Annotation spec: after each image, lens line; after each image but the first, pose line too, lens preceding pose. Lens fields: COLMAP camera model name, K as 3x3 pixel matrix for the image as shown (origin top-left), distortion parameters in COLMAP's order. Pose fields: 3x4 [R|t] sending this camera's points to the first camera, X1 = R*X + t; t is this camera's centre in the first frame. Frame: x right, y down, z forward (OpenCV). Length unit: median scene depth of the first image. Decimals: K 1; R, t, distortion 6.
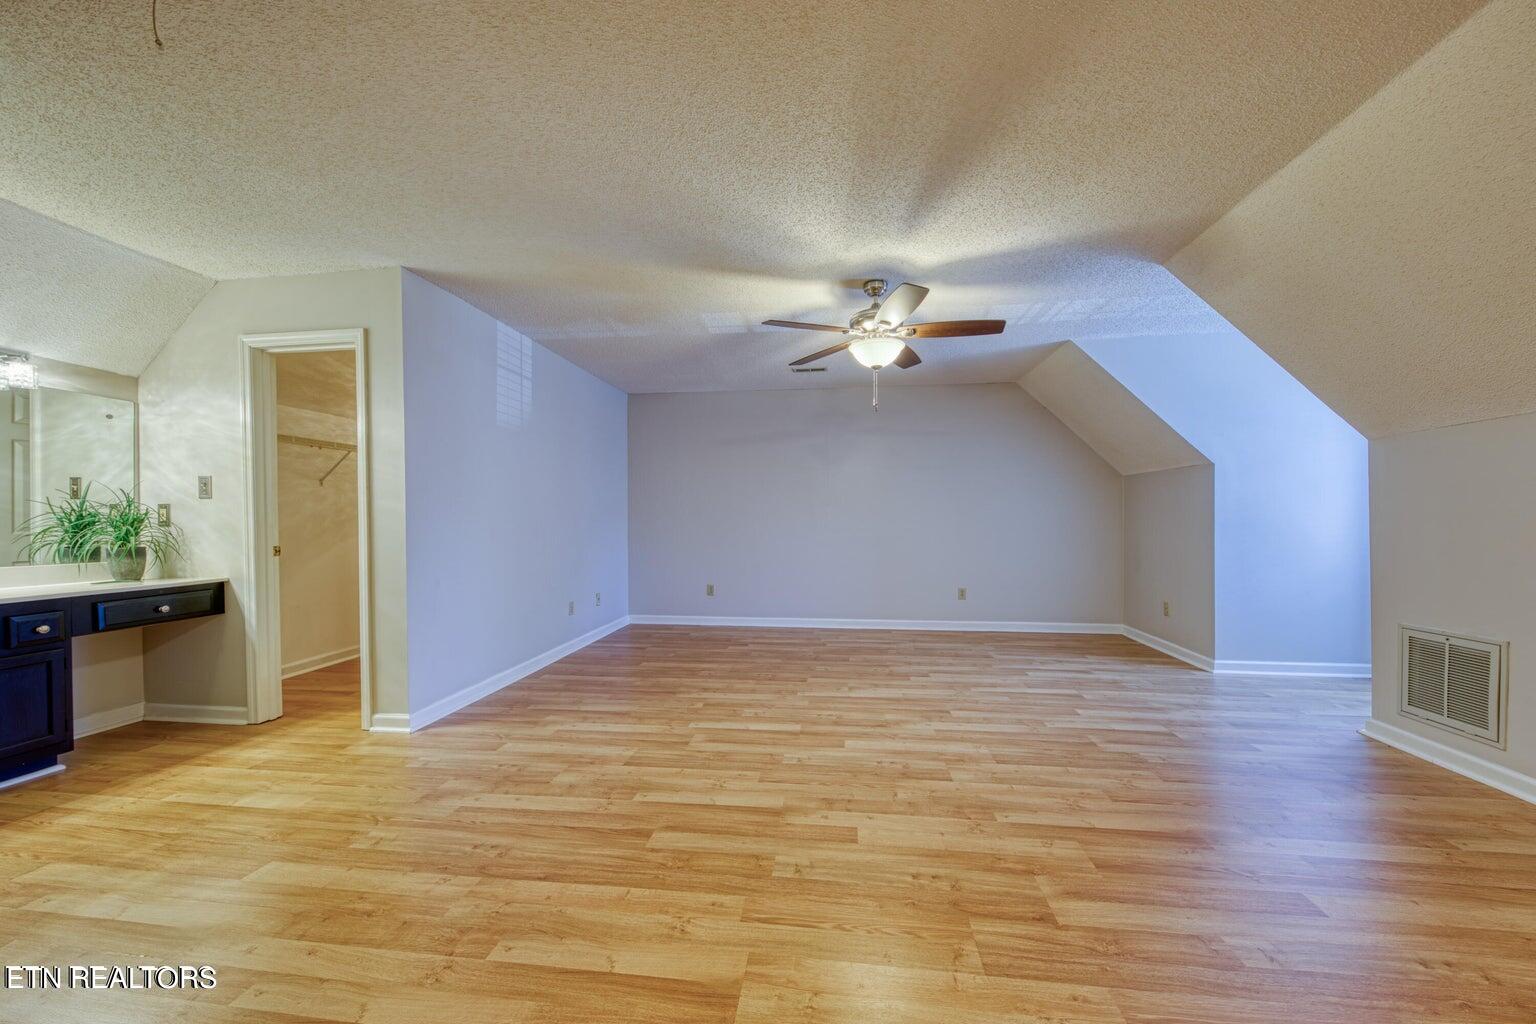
lens RADIAL K [[540.0, 0, 774.2], [0, 540.0, 523.4], [0, 0, 1]] dist [0.000484, -0.000652]
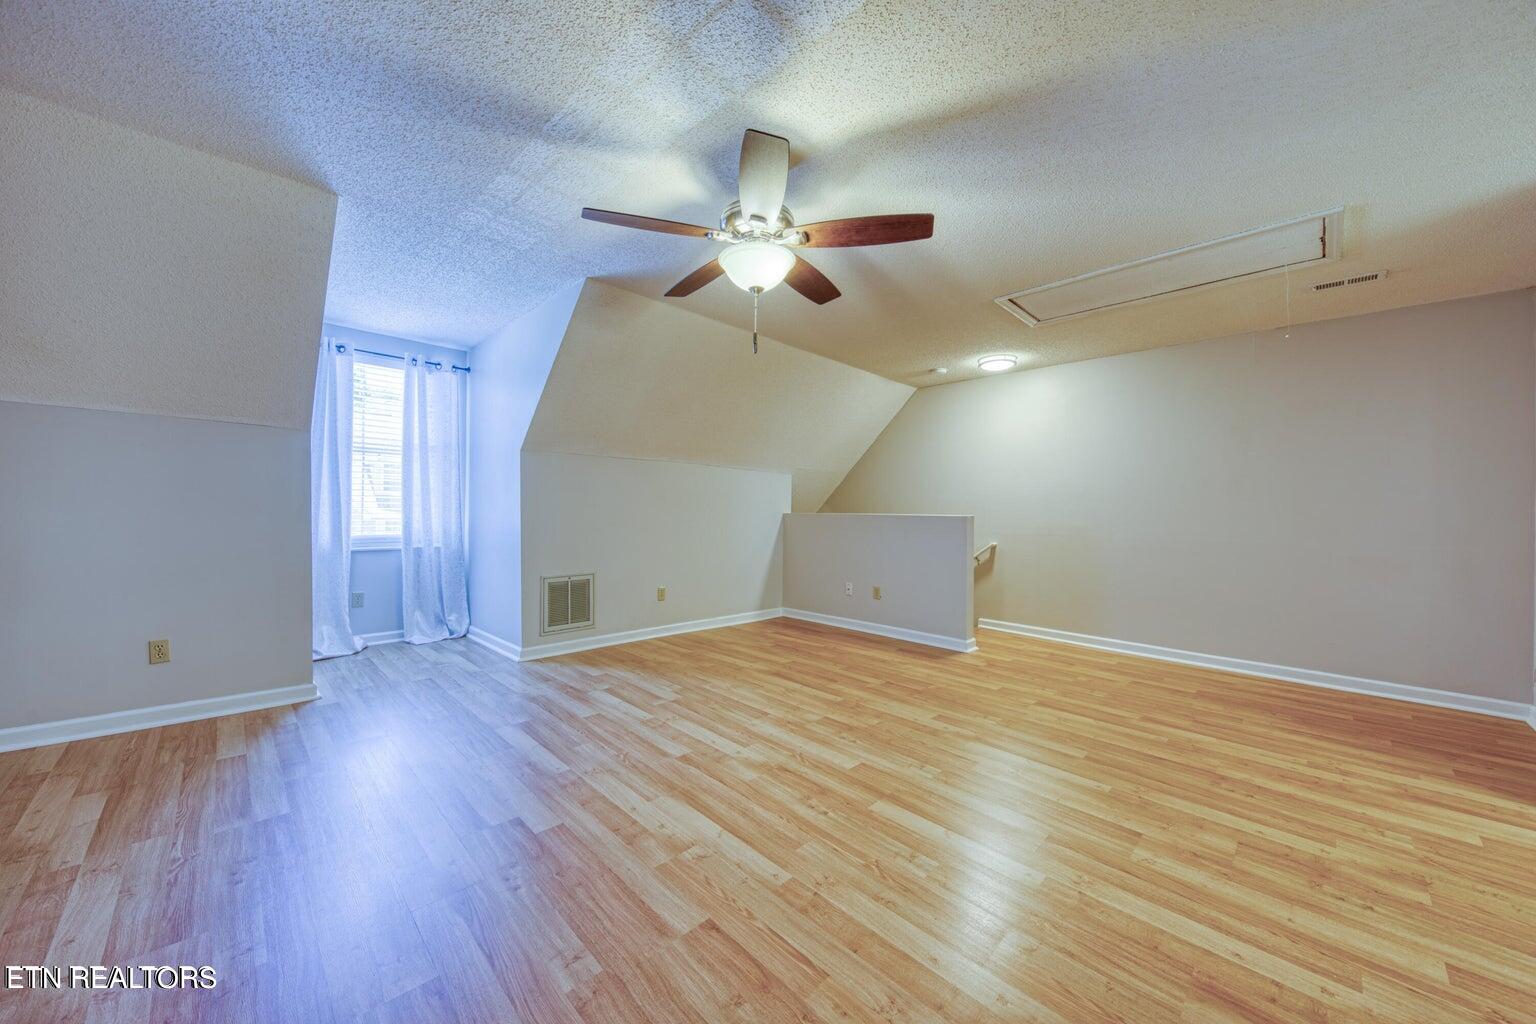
lens RADIAL K [[540.0, 0, 781.7], [0, 540.0, 514.0], [0, 0, 1]] dist [0.000484, -0.000652]
pose [[-0.796364, -0.014684, 0.604639, -0.312064], [-0.012684, 0.999891, 0.007577, -0.012980], [-0.604684, -0.001635, -0.796464, 1.827341]]
